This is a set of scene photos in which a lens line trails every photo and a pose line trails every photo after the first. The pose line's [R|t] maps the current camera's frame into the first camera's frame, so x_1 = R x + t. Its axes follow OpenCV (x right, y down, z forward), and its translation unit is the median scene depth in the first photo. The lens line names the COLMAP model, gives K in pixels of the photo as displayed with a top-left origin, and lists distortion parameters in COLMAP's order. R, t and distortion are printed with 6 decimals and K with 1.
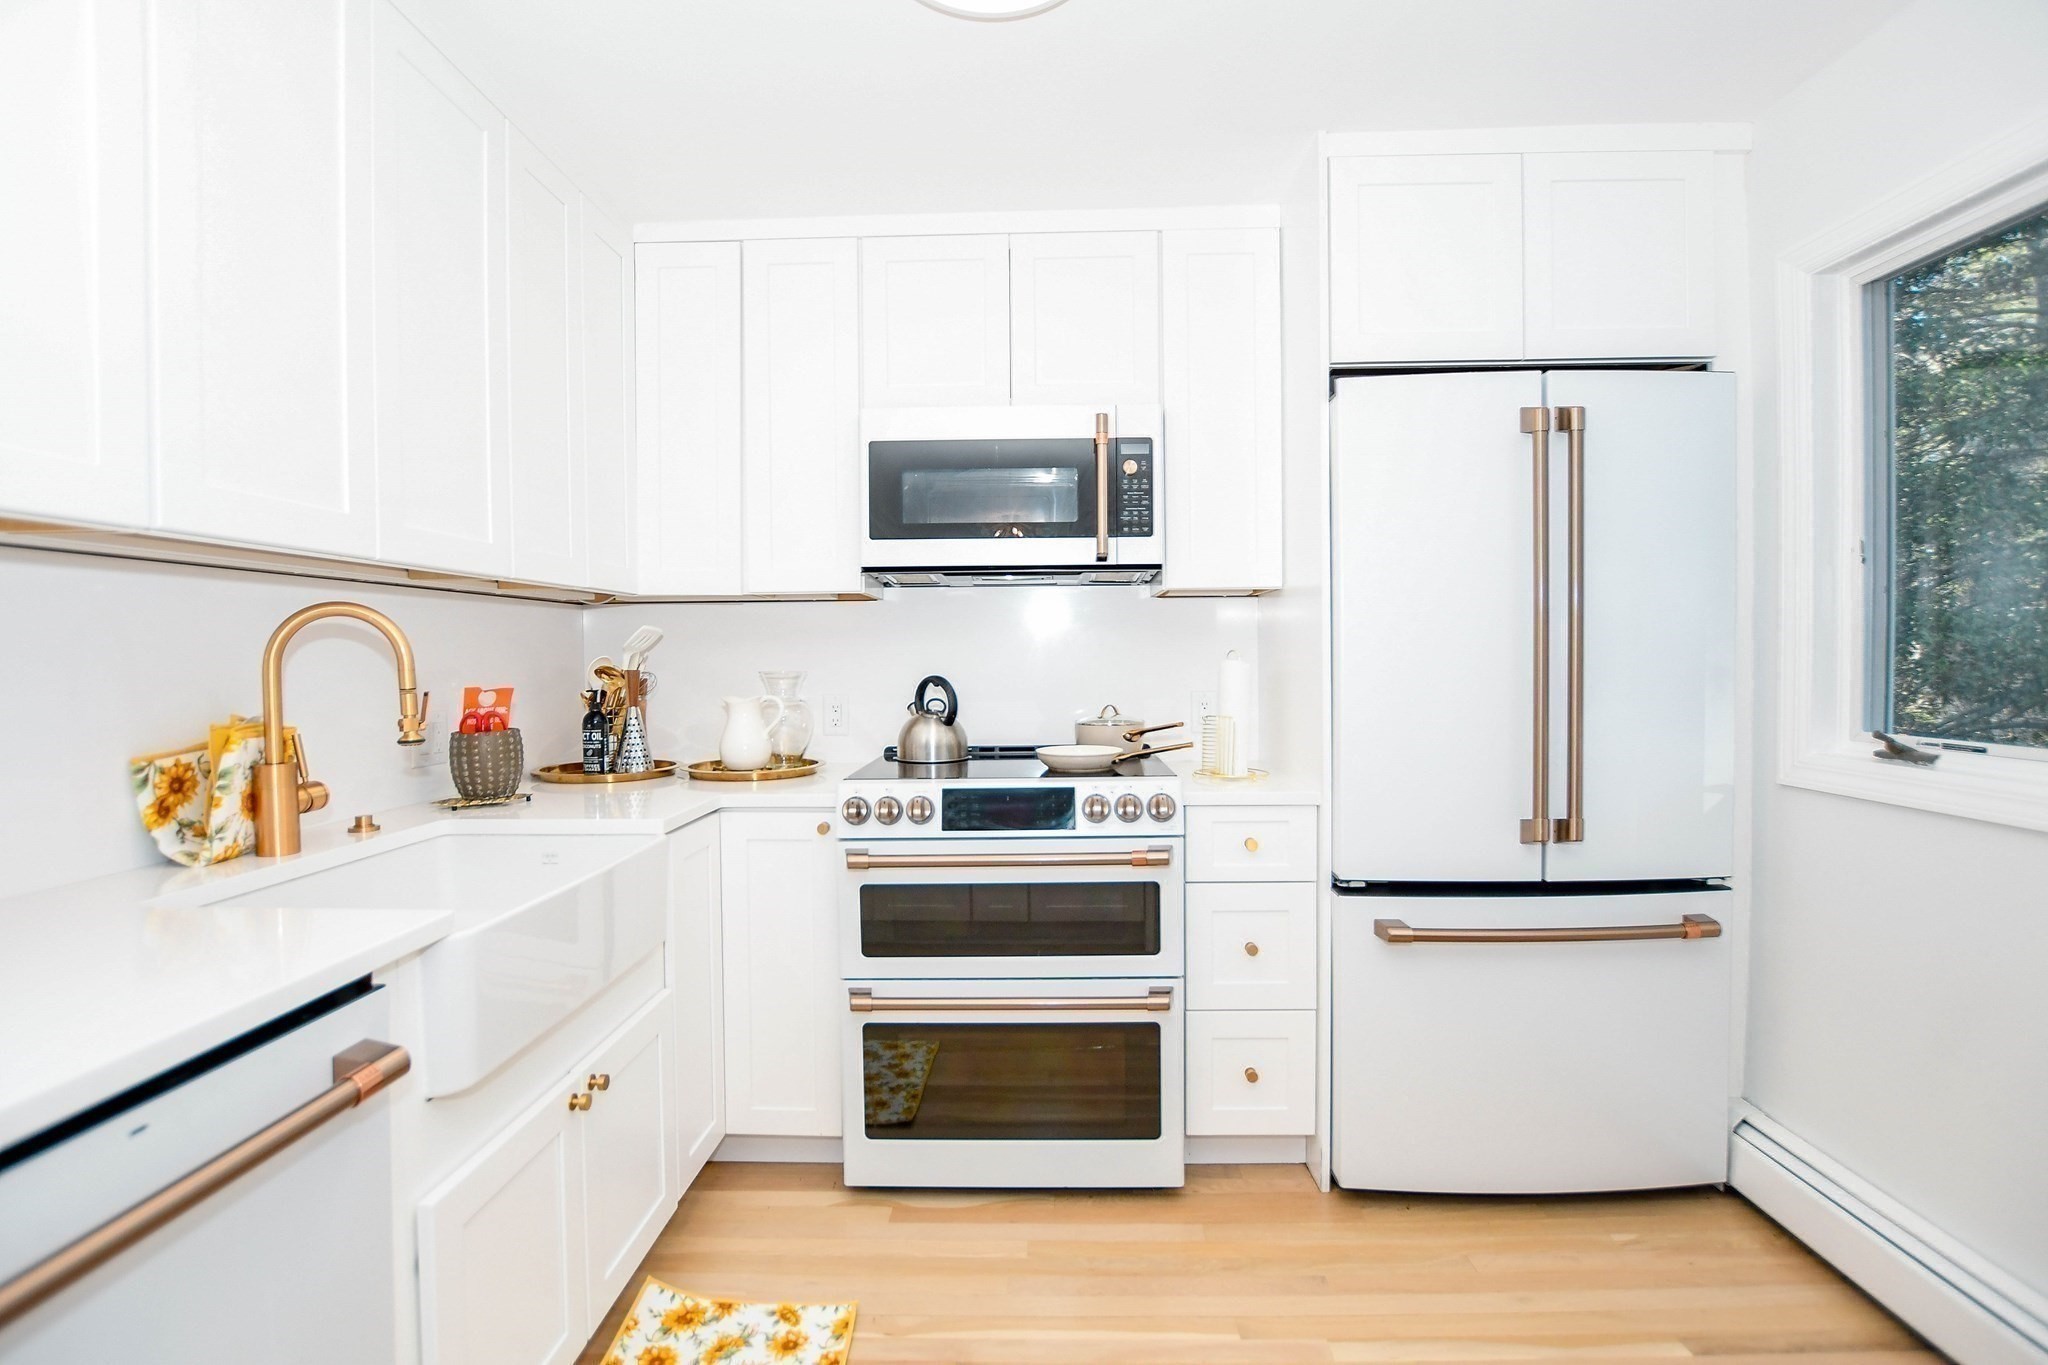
lens RADIAL K [[934.8, 0, 1014.2], [0, 934.8, 676.9], [0, 0, 1]] dist [-0.035649, 0.000708]
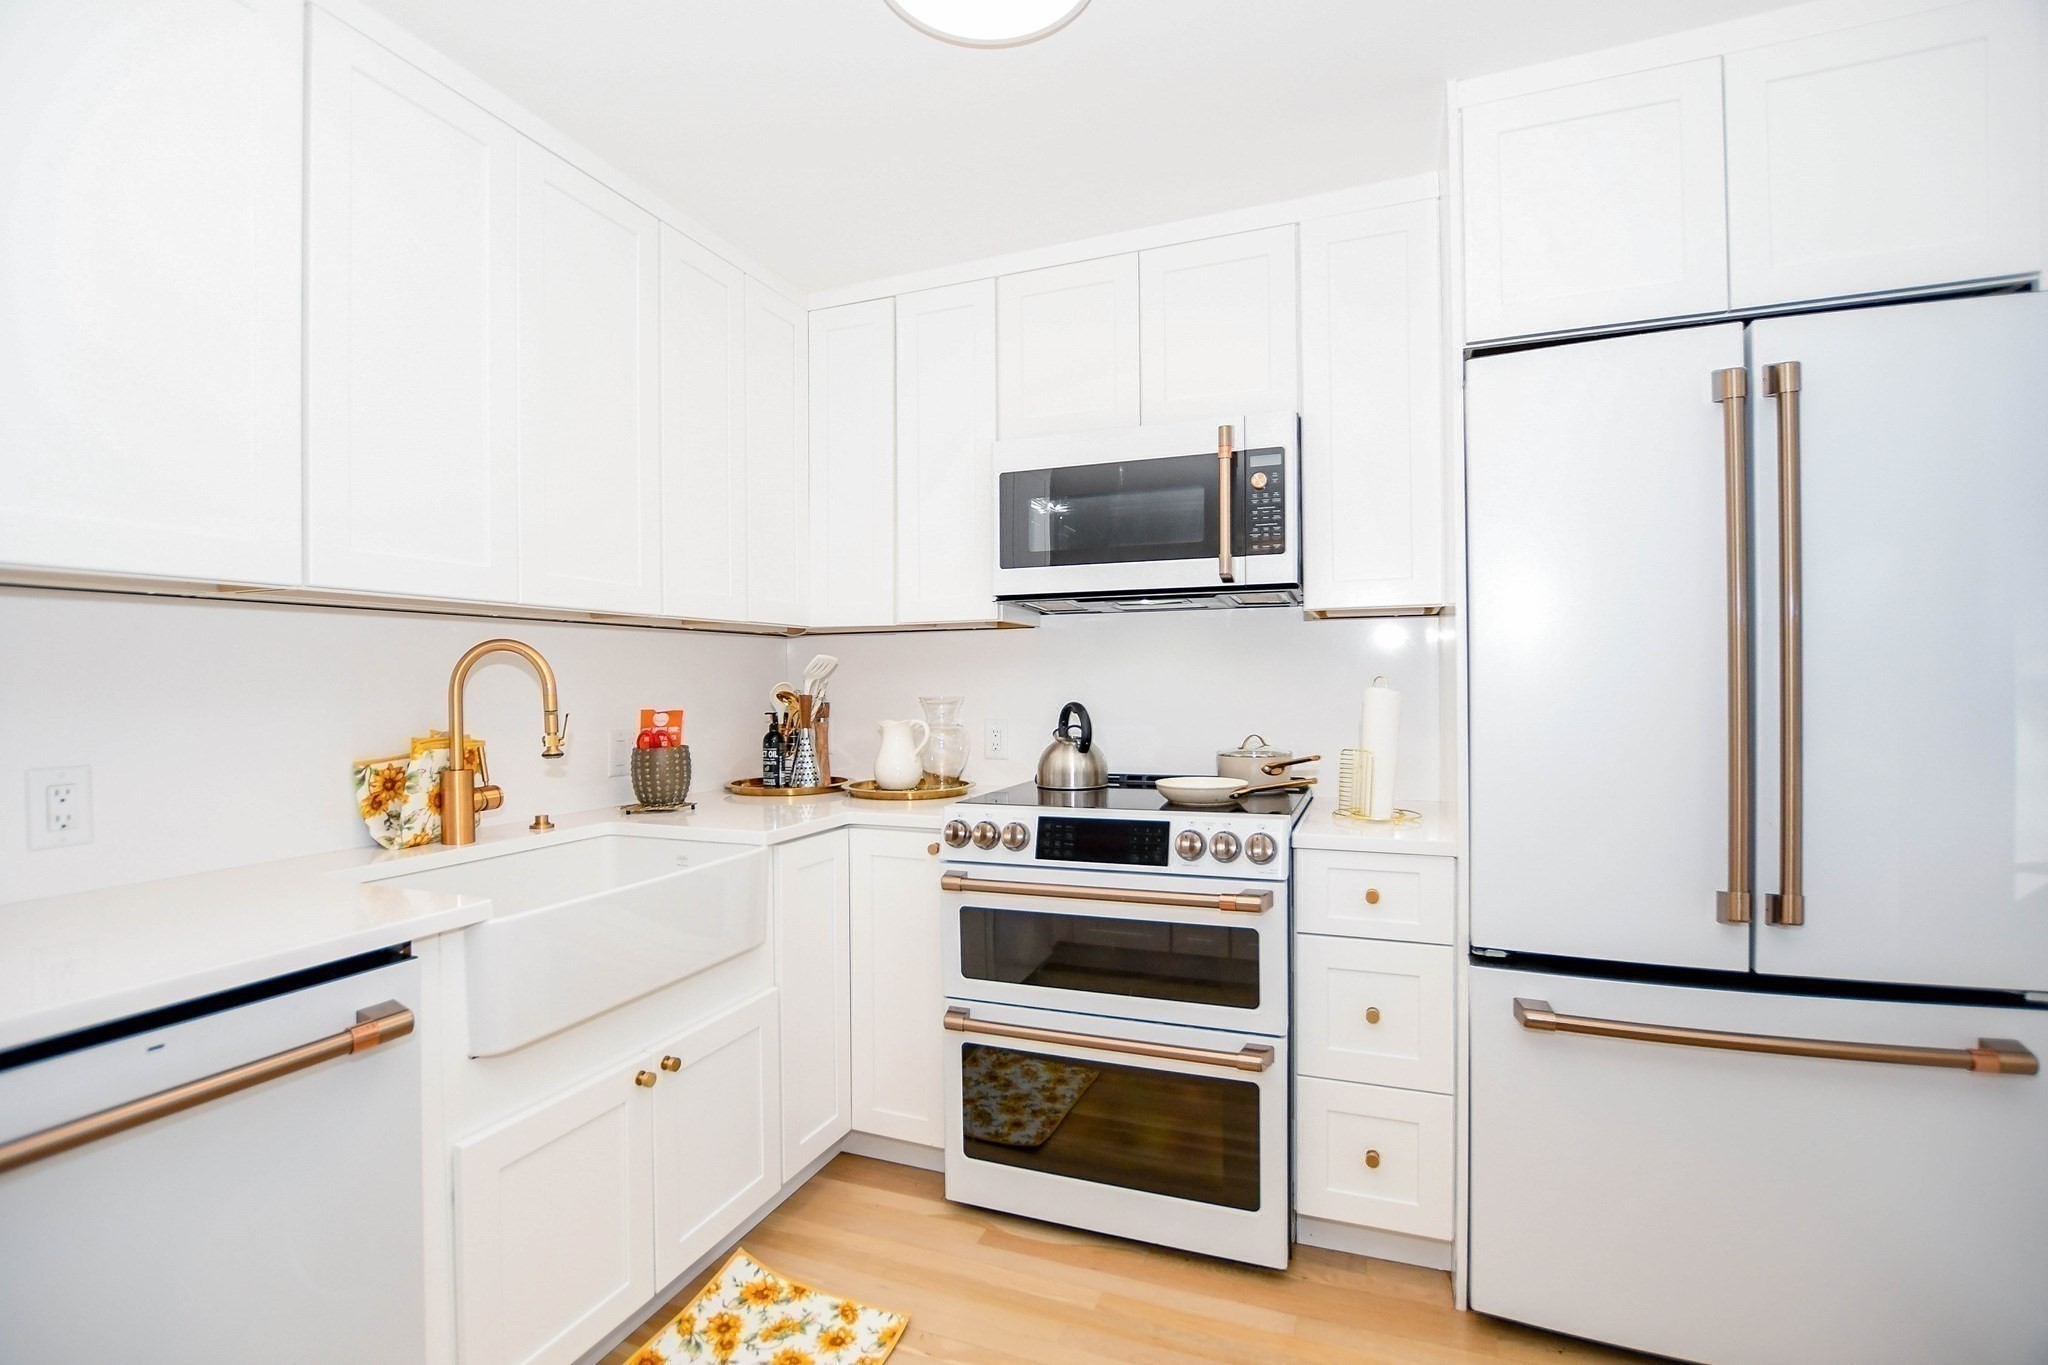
lens RADIAL K [[915.6, 0, 1016.1], [0, 915.6, 686.2], [0, 0, 1]] dist [-0.034536, 0.001038]
pose [[0.940233, 0.002271, -0.340525, 0.234552], [-0.007480, 0.999874, -0.013985, -0.005489], [0.340450, 0.015696, 0.940132, 0.072692]]
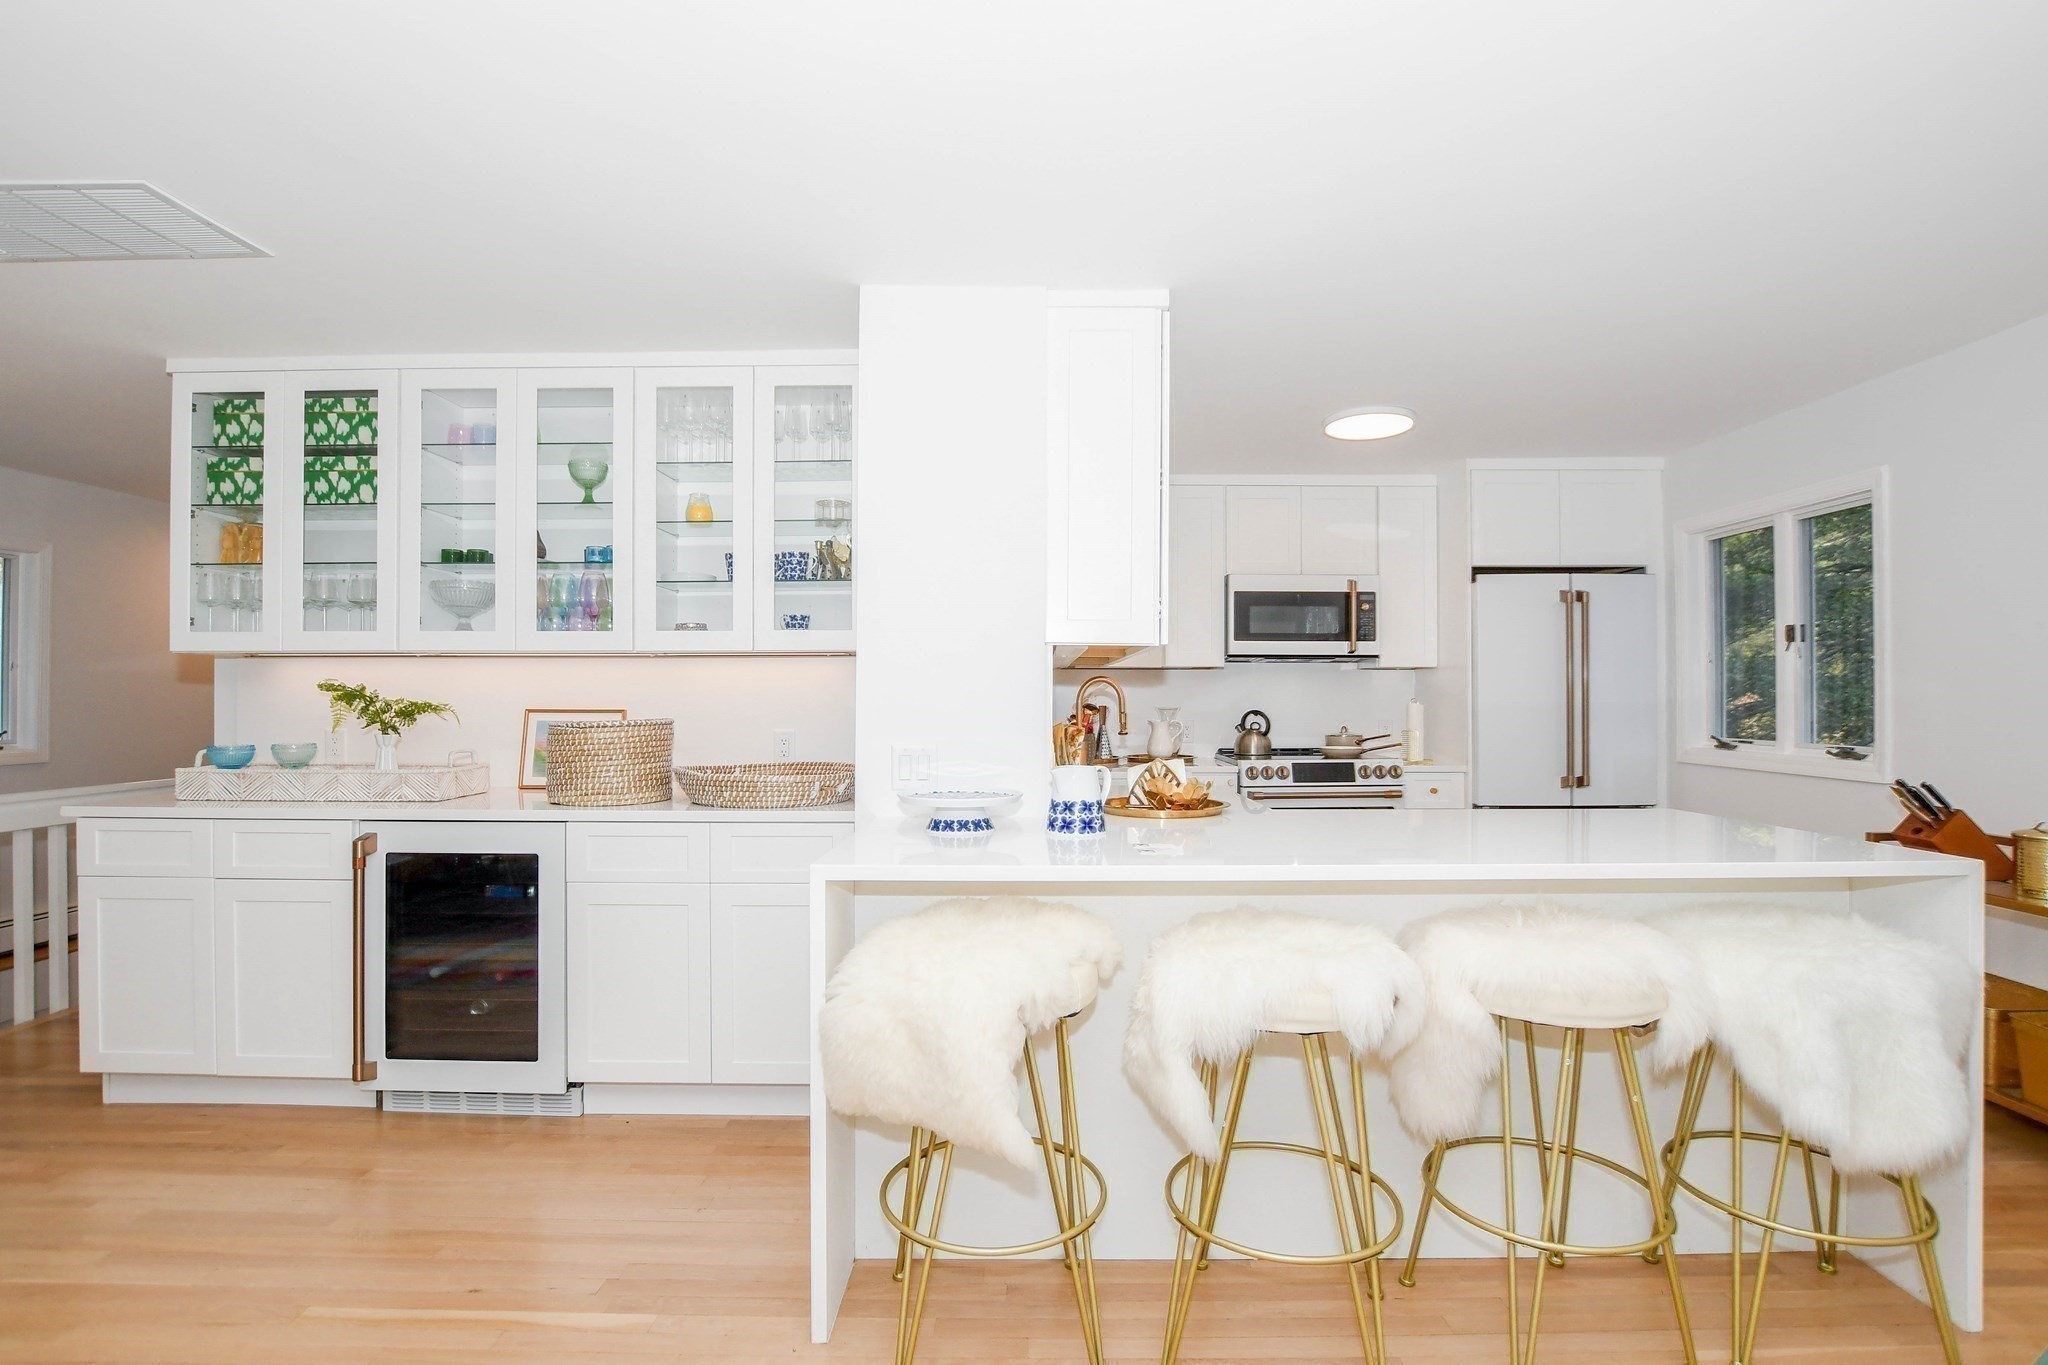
lens RADIAL K [[961.2, 0, 1025.1], [0, 961.2, 688.8], [0, 0, 1]] dist [-0.036916, 0.006141]
pose [[0.999625, 0.009739, 0.025596, -0.744429], [-0.008969, 0.999510, -0.030000, 0.022617], [-0.025876, 0.029759, 0.999222, -1.166164]]
